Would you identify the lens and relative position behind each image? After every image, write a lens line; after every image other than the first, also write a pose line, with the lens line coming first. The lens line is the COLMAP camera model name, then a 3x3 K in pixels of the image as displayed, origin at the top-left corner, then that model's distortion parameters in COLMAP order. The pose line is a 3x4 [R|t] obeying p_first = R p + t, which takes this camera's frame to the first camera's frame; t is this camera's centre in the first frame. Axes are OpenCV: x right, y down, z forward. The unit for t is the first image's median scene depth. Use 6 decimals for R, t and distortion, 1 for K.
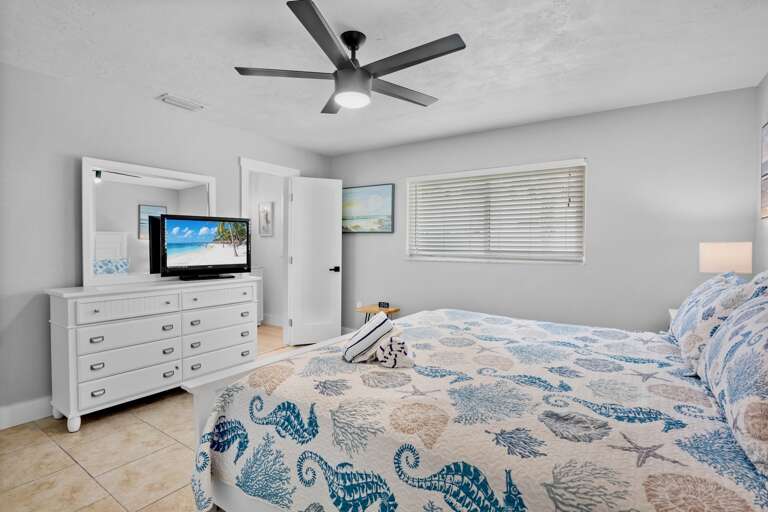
lens RADIAL K [[372.3, 0, 384.0], [0, 372.3, 256.0], [0, 0, 1]] dist [0.000158, -0.000079]
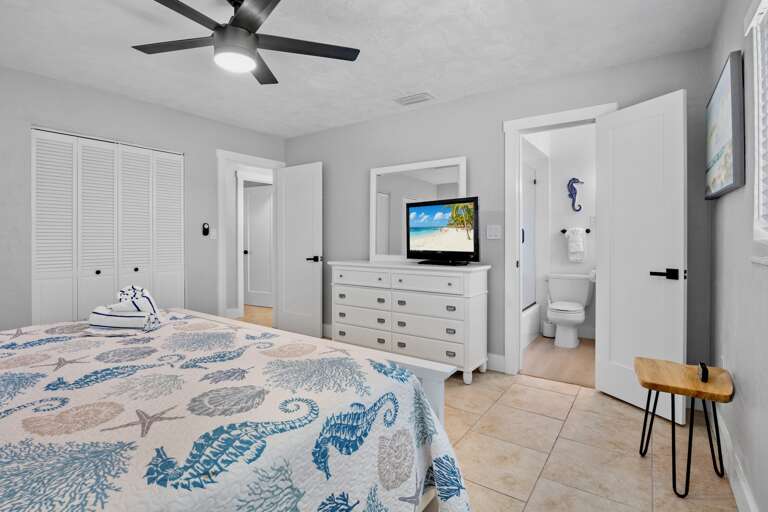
lens RADIAL K [[378.2, 0, 384.3], [0, 378.2, 236.9], [0, 0, 1]] dist [-0.001577, -0.000532]
pose [[-0.014174, 0.005681, -0.999883, 0.504396], [-0.014582, 0.999876, 0.005887, -0.014977], [0.999793, 0.014664, -0.014089, 0.835240]]
